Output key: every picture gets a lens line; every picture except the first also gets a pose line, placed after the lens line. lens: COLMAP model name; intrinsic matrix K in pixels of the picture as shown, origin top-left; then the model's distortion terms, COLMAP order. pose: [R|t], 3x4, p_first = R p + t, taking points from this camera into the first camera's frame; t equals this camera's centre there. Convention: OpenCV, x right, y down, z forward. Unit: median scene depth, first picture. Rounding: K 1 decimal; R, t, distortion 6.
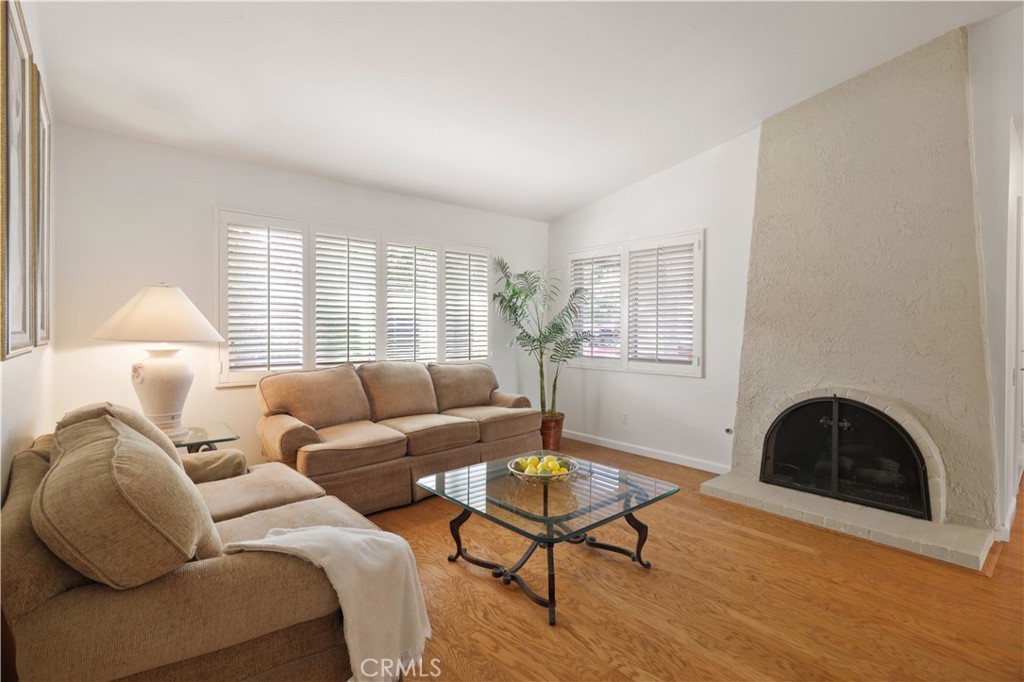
lens RADIAL K [[481.0, 0, 507.3], [0, 481.0, 337.4], [0, 0, 1]] dist [0.000294, 0.000996]
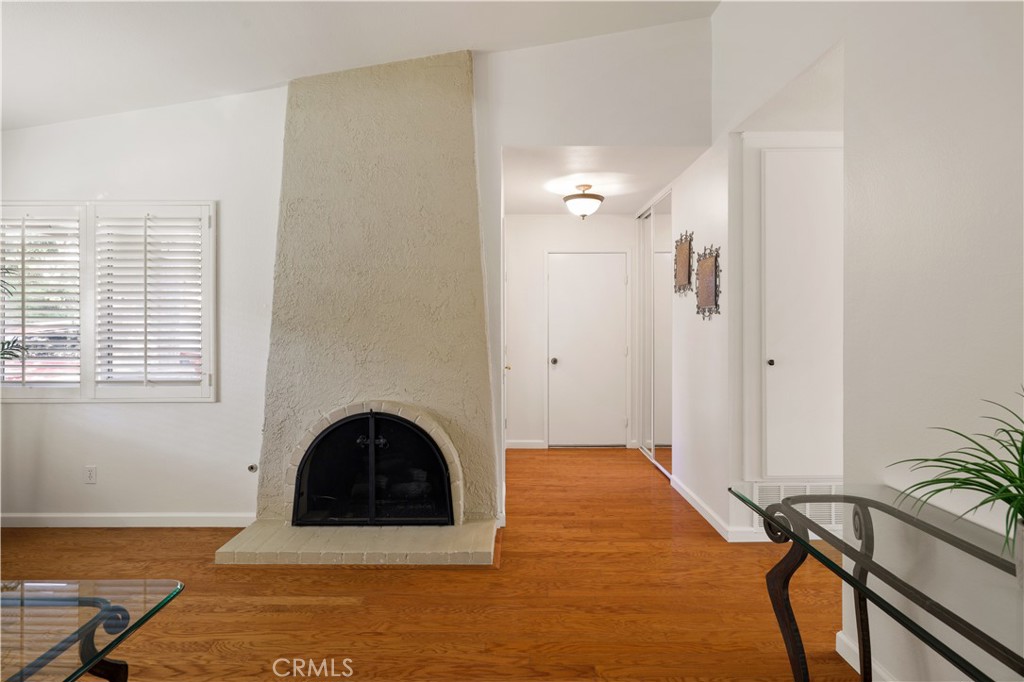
lens RADIAL K [[568.6, 0, 515.6], [0, 568.6, 327.6], [0, 0, 1]] dist [-0.001164, -0.000652]
pose [[0.642508, -0.003877, 0.766269, 0.042181], [0.015125, 0.999857, -0.007623, -0.021116], [-0.766130, 0.016487, 0.642474, 0.109781]]
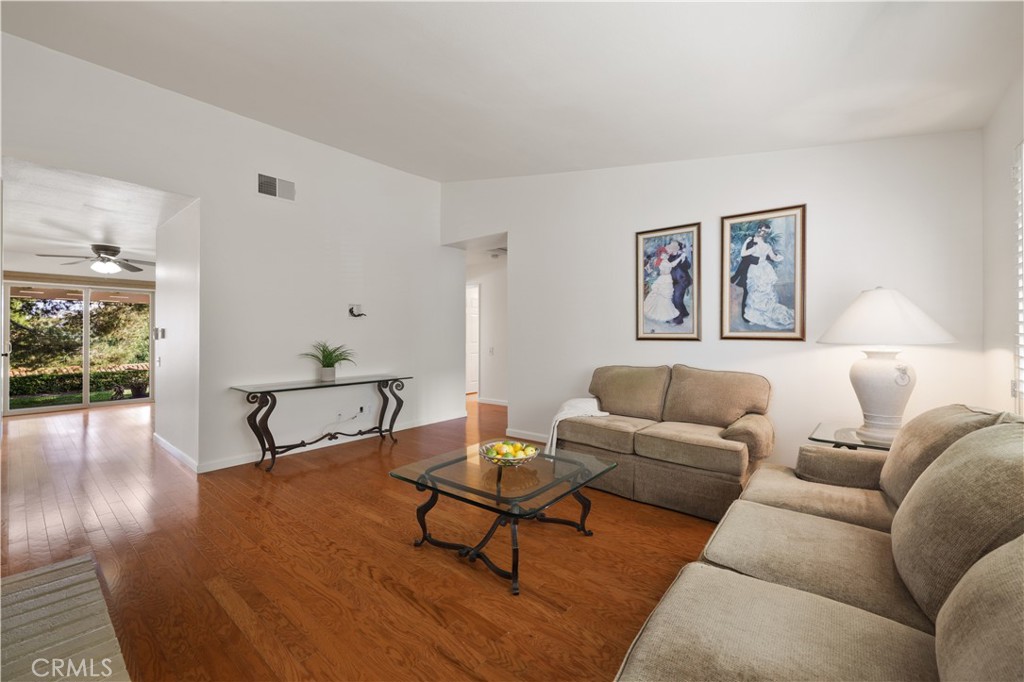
lens RADIAL K [[417.1, 0, 515.5], [0, 417.1, 331.9], [0, 0, 1]] dist [-0.001908, -0.000166]
pose [[-0.983729, 0.000117, -0.179660, 0.186430], [-0.001807, 0.999943, 0.010548, -0.021940], [0.179651, 0.010701, -0.983672, 1.549358]]
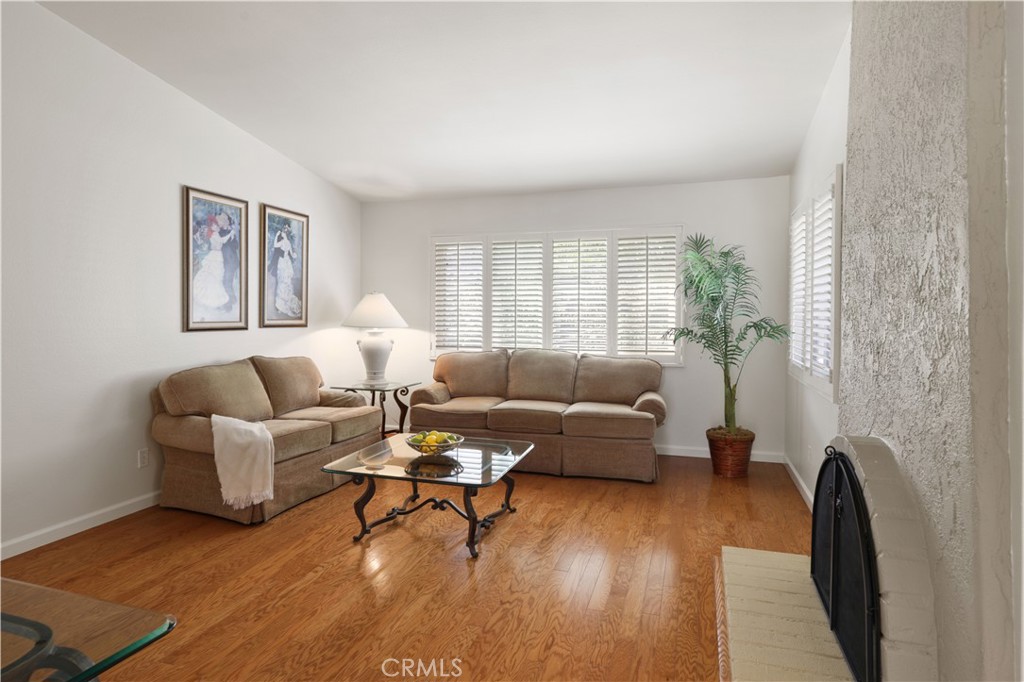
lens RADIAL K [[568.6, 0, 503.4], [0, 568.6, 330.5], [0, 0, 1]] dist [-0.001164, -0.000652]
pose [[0.517278, 0.027362, -0.855380, 1.053137], [-0.015907, 0.999624, 0.022356, -0.027187], [0.855670, 0.002042, 0.517518, 0.328794]]
